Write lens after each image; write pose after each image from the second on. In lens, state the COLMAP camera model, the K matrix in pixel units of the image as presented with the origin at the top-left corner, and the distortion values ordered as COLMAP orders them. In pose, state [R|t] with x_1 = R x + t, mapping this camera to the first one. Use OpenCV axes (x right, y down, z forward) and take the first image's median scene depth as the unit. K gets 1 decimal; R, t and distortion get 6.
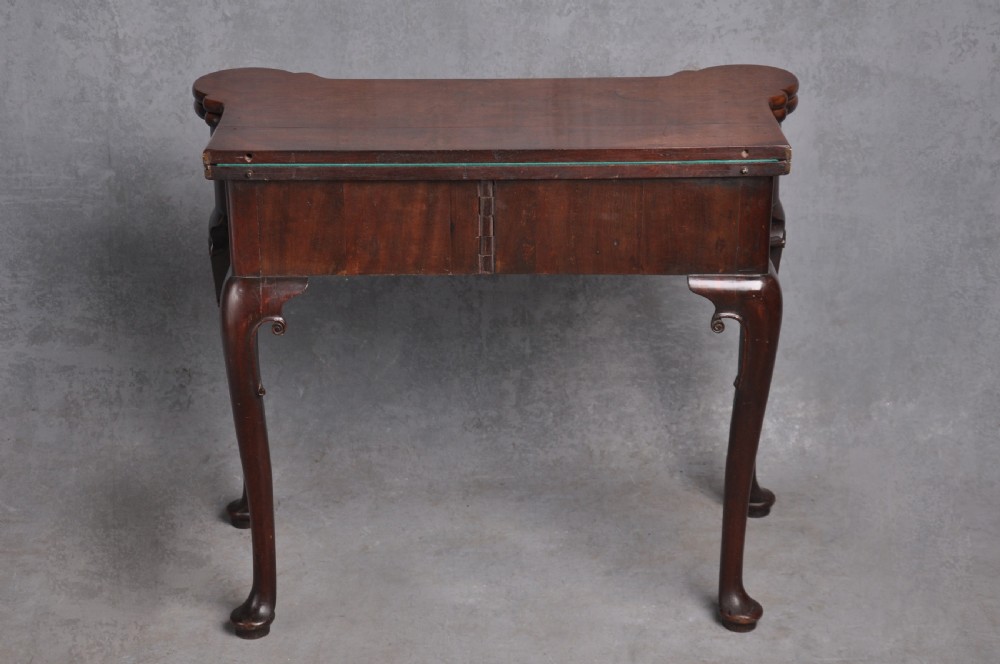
lens RADIAL K [[2148.6, 0, 500.0], [0, 2148.6, 332.0], [0, 0, 1]] dist [0.435430, 0.315579]
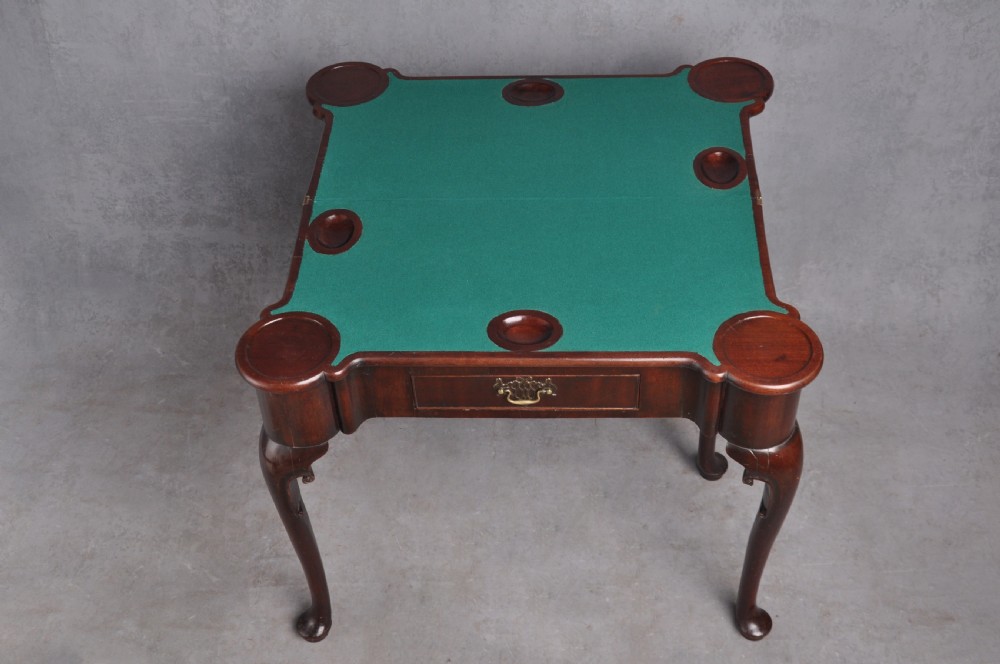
lens RADIAL K [[1257.4, 0, 500.0], [0, 1257.4, 332.0], [0, 0, 1]] dist [0.089345, 0.062696]
pose [[0.999290, -0.010149, -0.036295, 0.011487], [0.024346, 0.908977, 0.416134, -0.261455], [0.028769, -0.416722, 0.908579, 0.261172]]
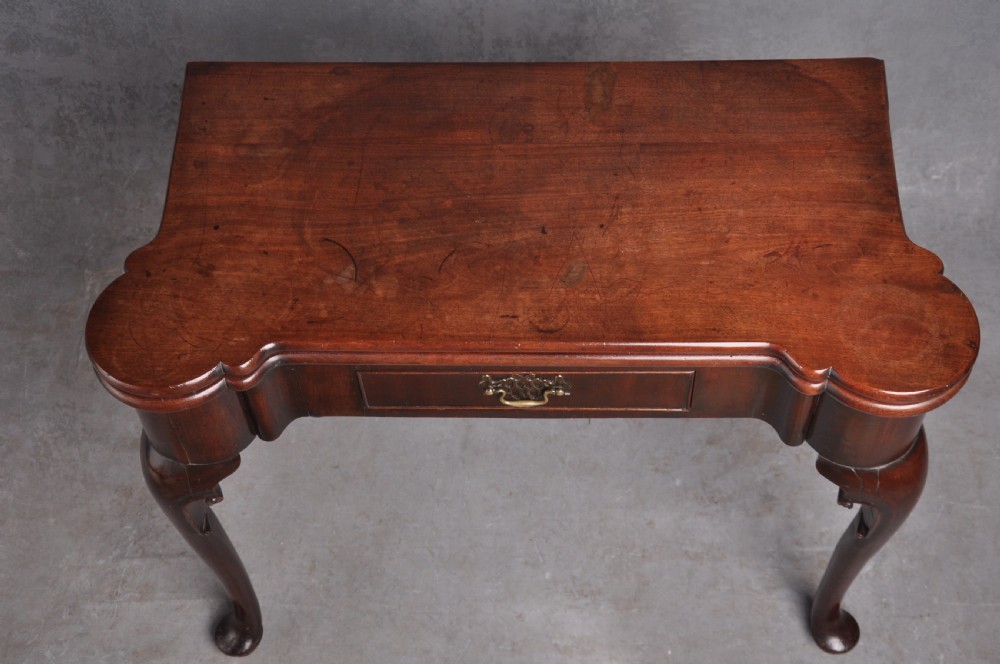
lens RADIAL K [[1477.7, 0, 500.0], [0, 1477.7, 332.0], [0, 0, 1]] dist [0.143566, 0.431731]
pose [[0.998660, 0.016294, -0.049111, 0.032392], [0.016554, 0.798628, 0.601597, -0.292492], [0.049024, -0.601604, 0.797289, 0.416929]]
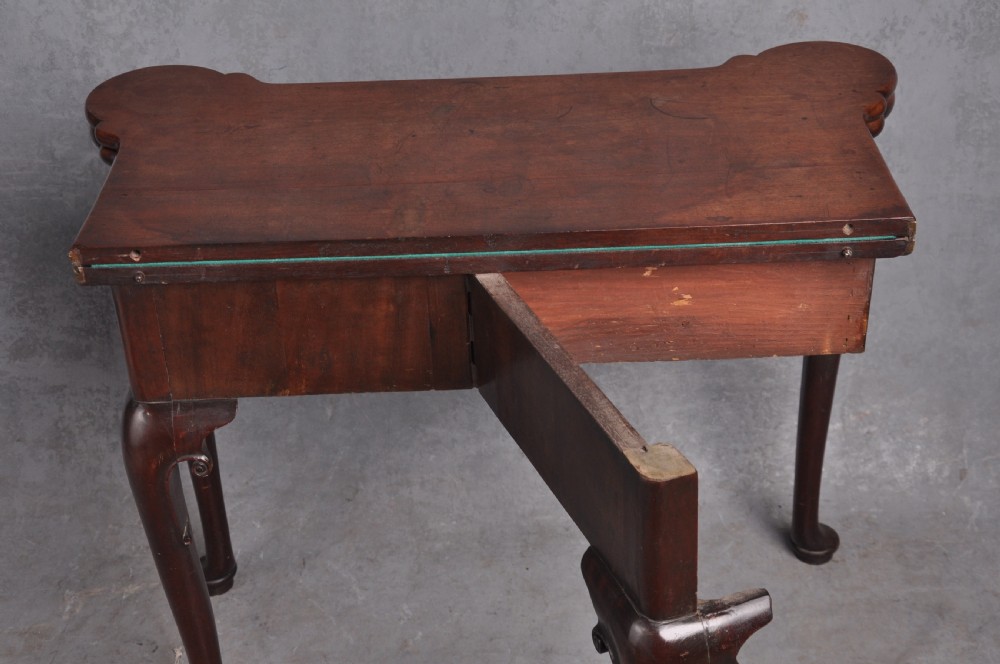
lens RADIAL K [[1595.2, 0, 500.0], [0, 1595.2, 332.0], [0, 0, 1]] dist [0.190398, 0.371601]
pose [[0.999392, -0.017570, -0.030115, -0.004967], [0.022836, 0.982550, 0.184589, -0.118999], [0.026346, -0.185165, 0.982354, 0.387191]]
